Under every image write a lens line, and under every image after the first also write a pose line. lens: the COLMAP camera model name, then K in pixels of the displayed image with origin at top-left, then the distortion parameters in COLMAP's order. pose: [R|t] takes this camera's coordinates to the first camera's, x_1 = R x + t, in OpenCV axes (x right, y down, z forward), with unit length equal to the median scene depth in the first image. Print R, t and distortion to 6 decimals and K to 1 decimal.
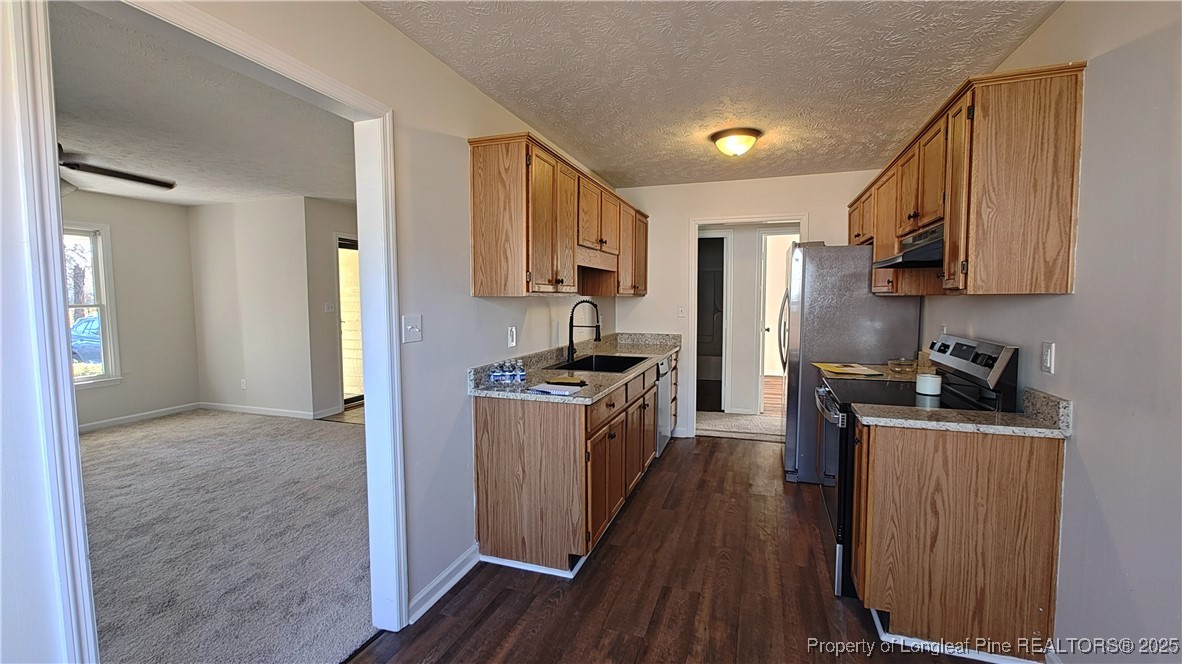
lens RADIAL K [[491.1, 0, 599.6], [0, 491.1, 329.6], [0, 0, 1]] dist [-0.016506, 0.018364]
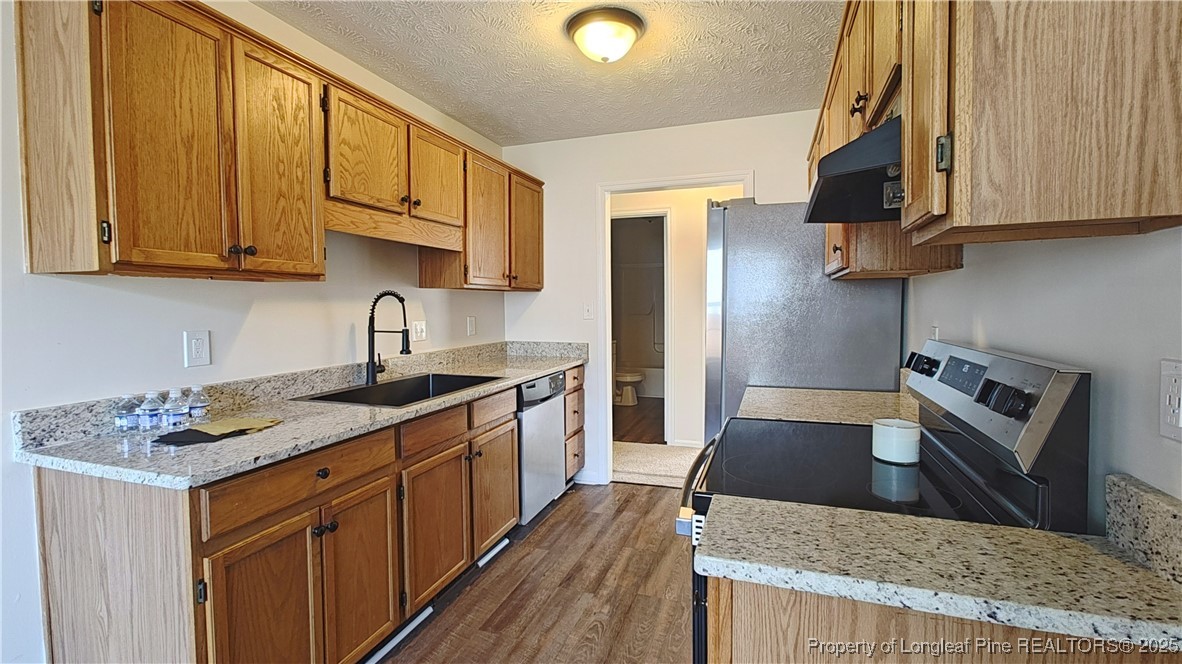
lens RADIAL K [[520.8, 0, 592.2], [0, 520.8, 326.9], [0, 0, 1]] dist [-0.000210, 0.000280]
pose [[0.999957, -0.006108, -0.007049, 0.349575], [0.005955, 0.999752, -0.021466, 0.005401], [0.007178, 0.021423, 0.999745, 0.442532]]
